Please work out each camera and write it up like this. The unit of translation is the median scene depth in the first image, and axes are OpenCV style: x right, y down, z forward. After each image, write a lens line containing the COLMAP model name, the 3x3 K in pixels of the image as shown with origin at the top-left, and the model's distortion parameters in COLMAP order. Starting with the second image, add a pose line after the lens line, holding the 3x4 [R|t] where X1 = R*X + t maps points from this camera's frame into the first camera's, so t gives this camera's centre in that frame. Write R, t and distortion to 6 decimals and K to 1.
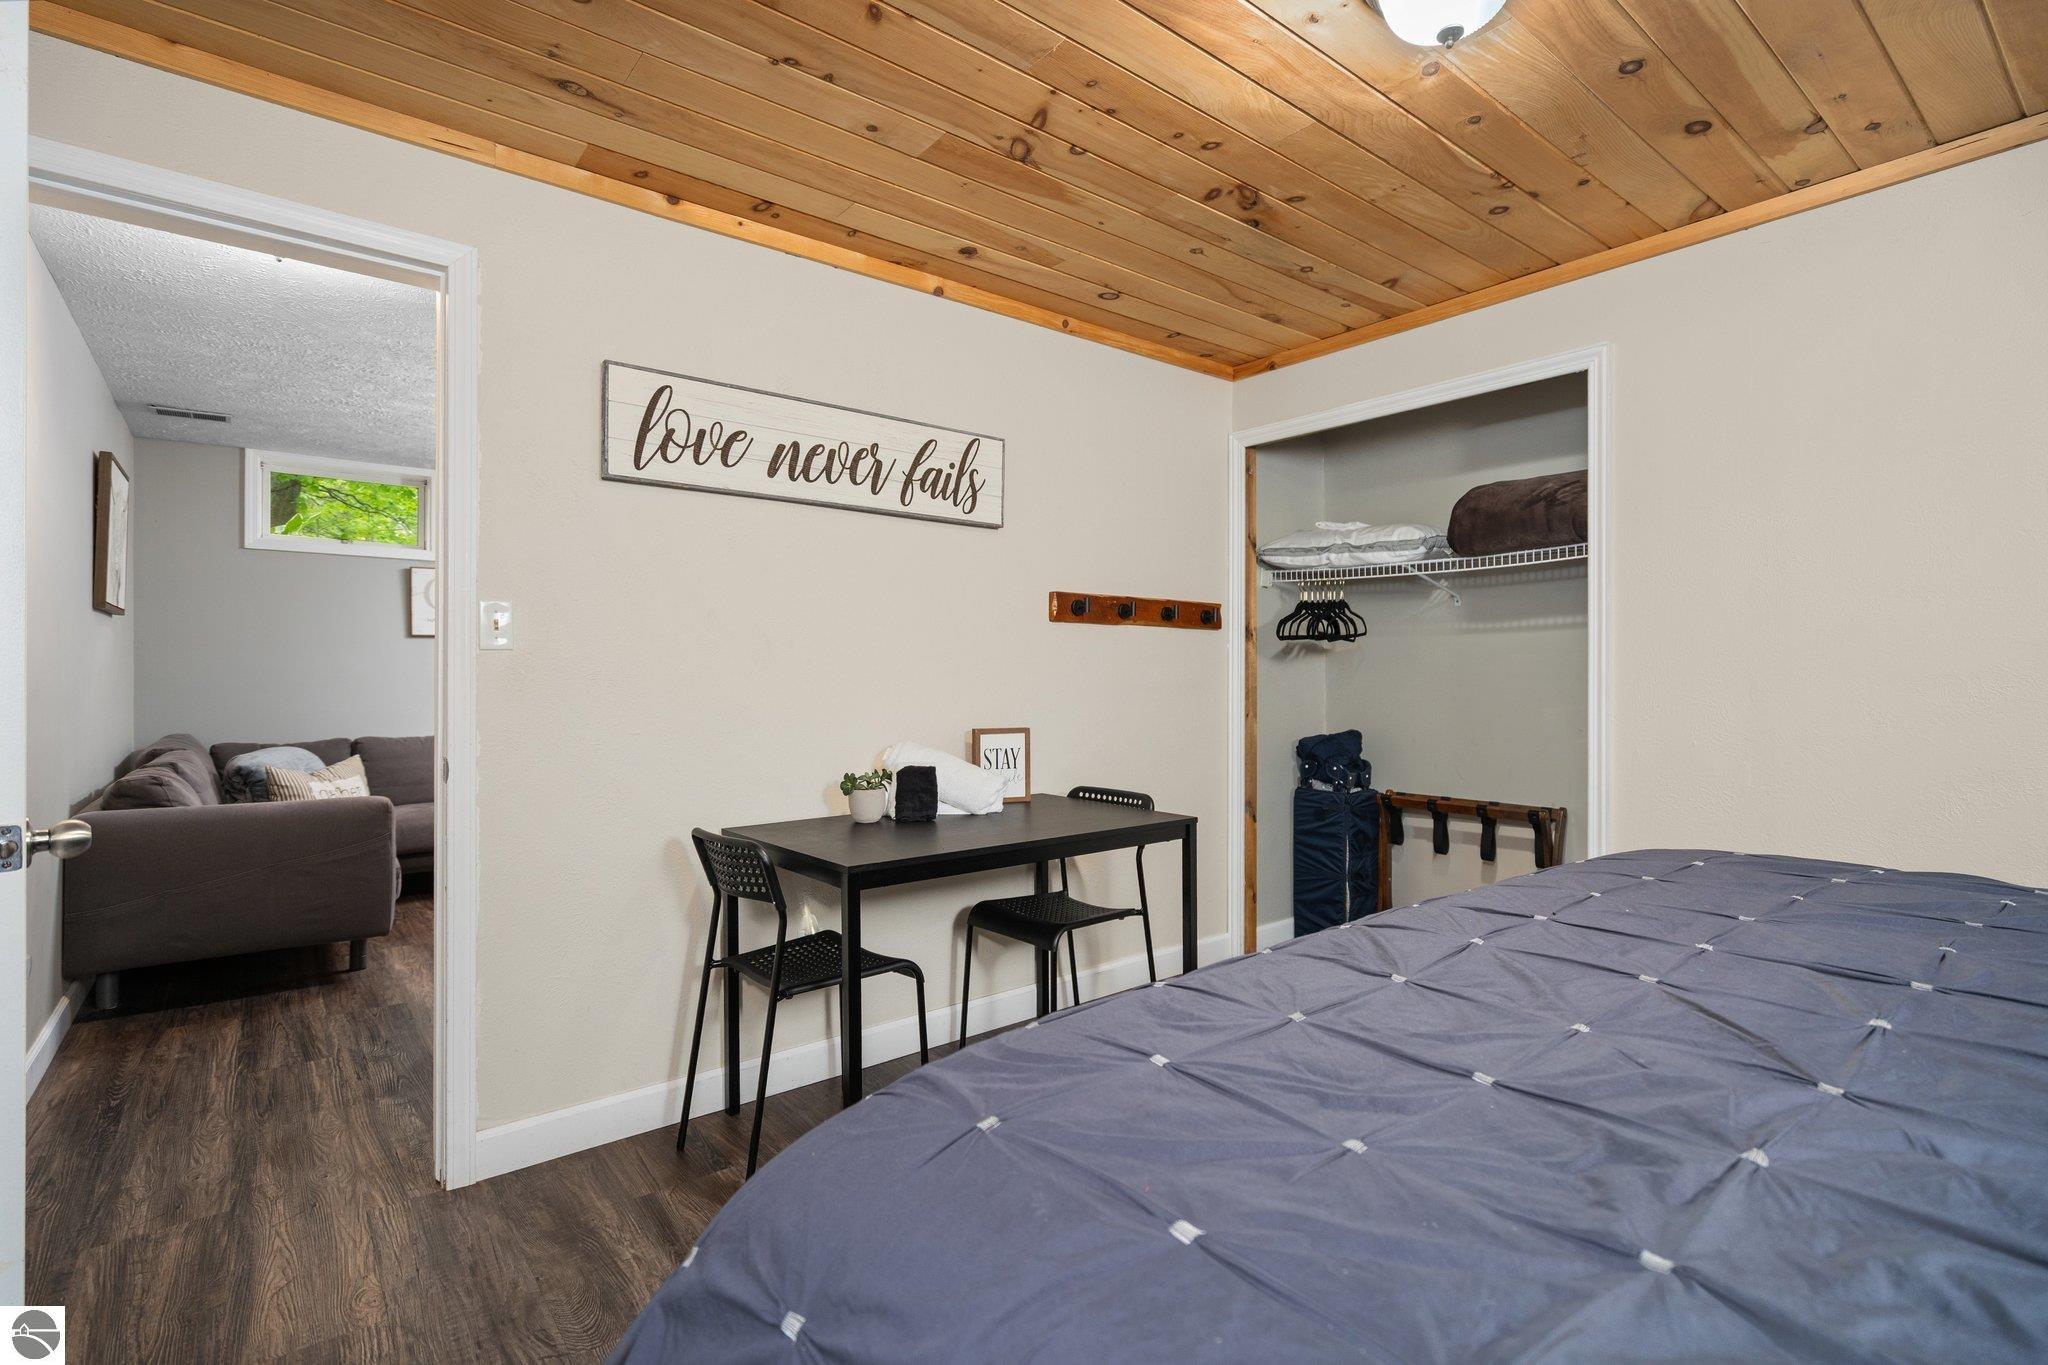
lens RADIAL K [[934.5, 0, 1015.4], [0, 934.5, 651.4], [0, 0, 1]] dist [0.001017, 0.000762]
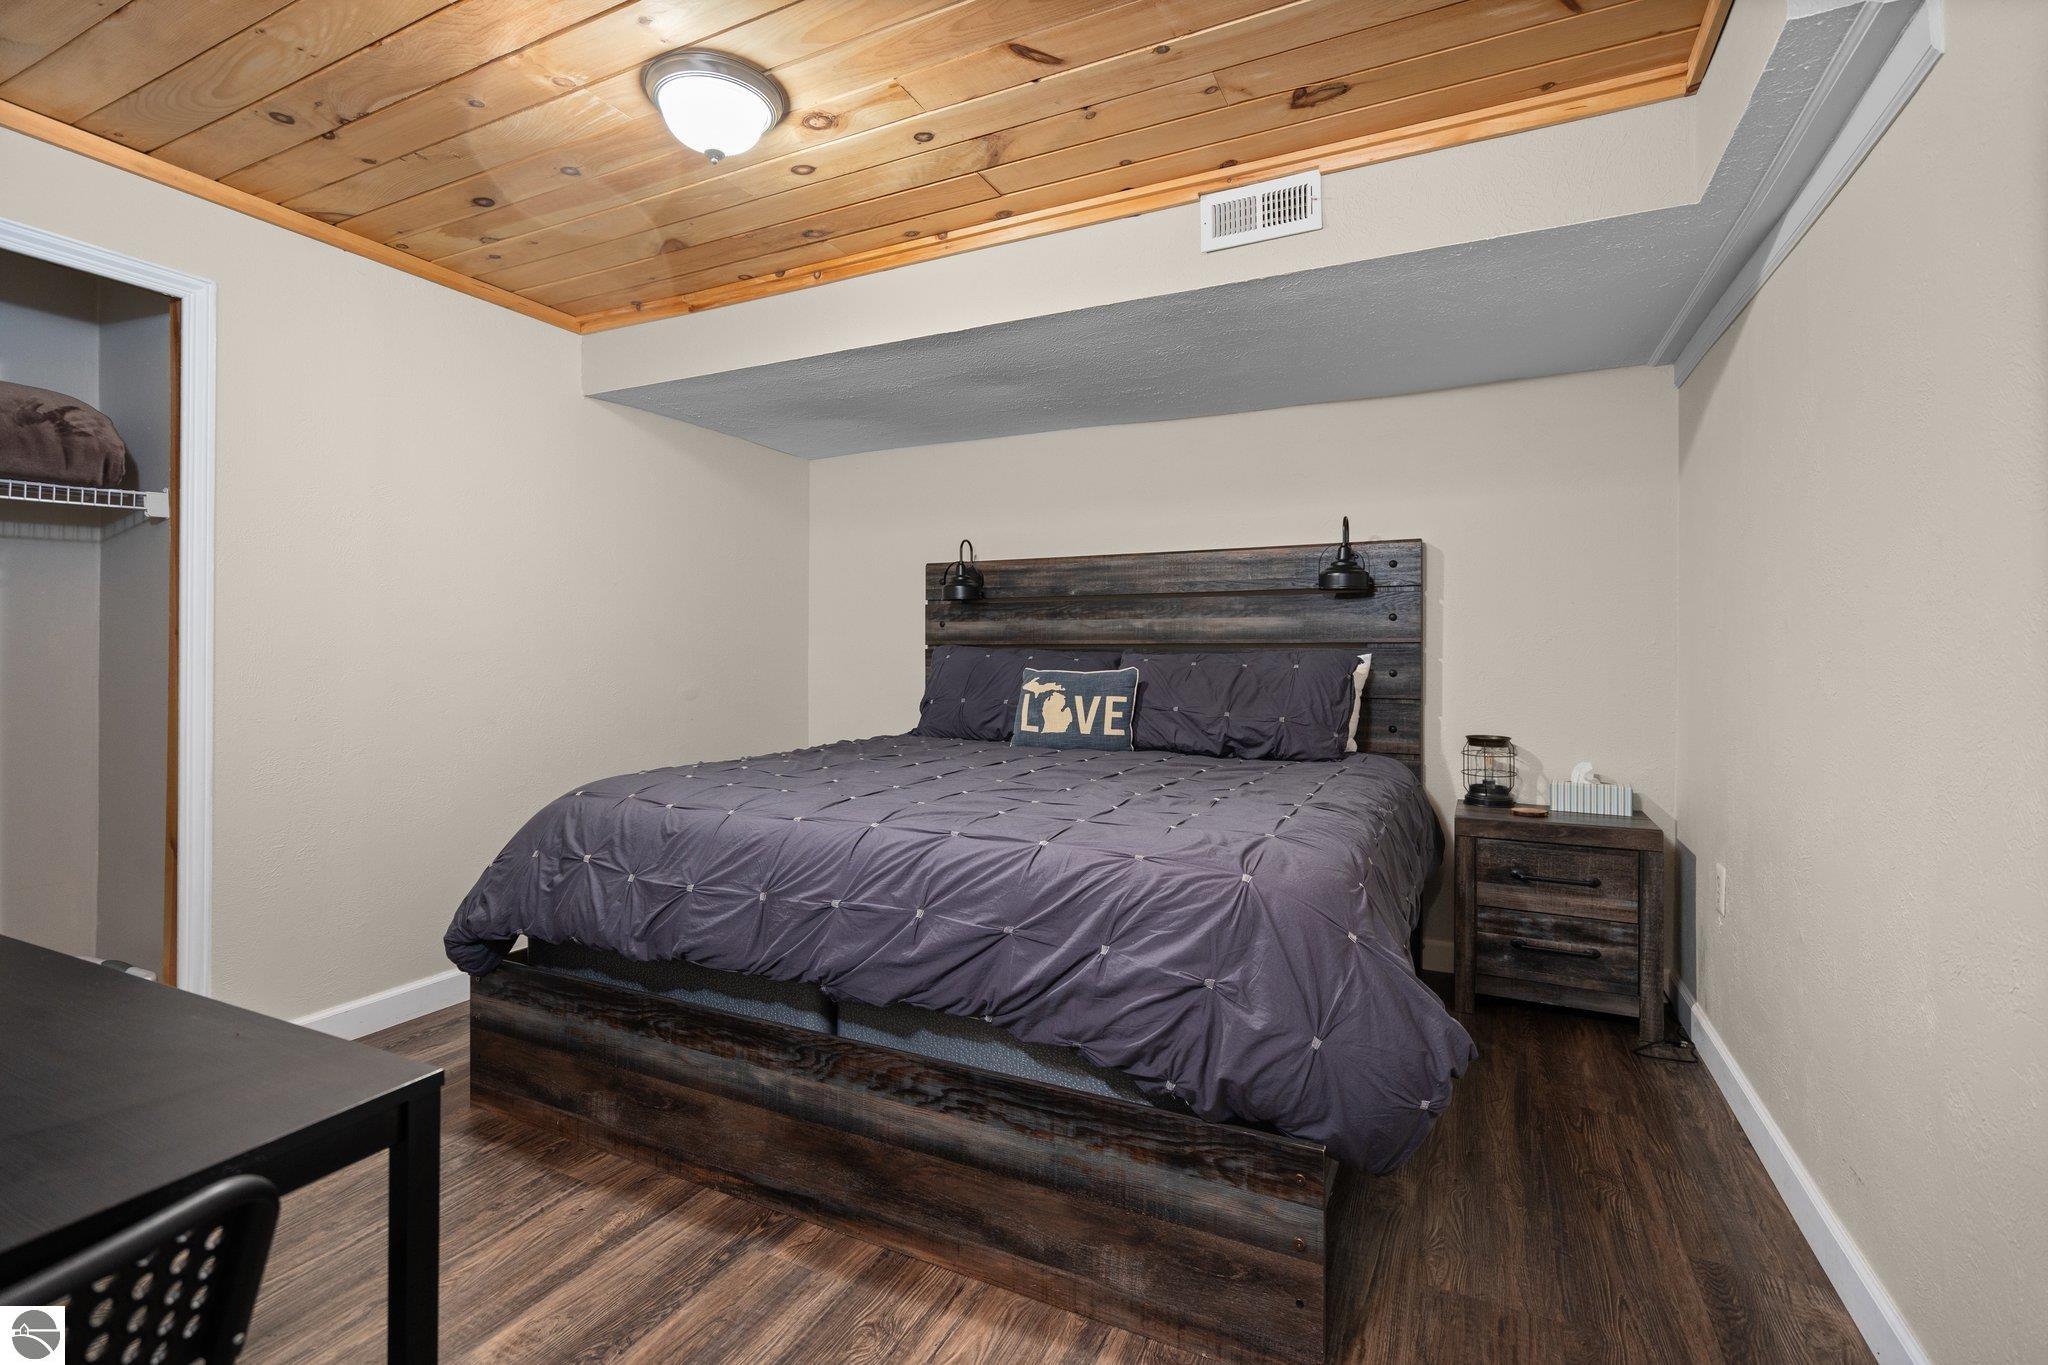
lens RADIAL K [[934.5, 0, 1015.4], [0, 934.5, 651.4], [0, 0, 1]] dist [0.001017, 0.000762]
pose [[-0.439826, 0.000732, 0.898083, -0.565602], [-0.024108, 0.999630, -0.012622, 0.021041], [-0.897759, -0.027203, -0.439645, 0.752685]]
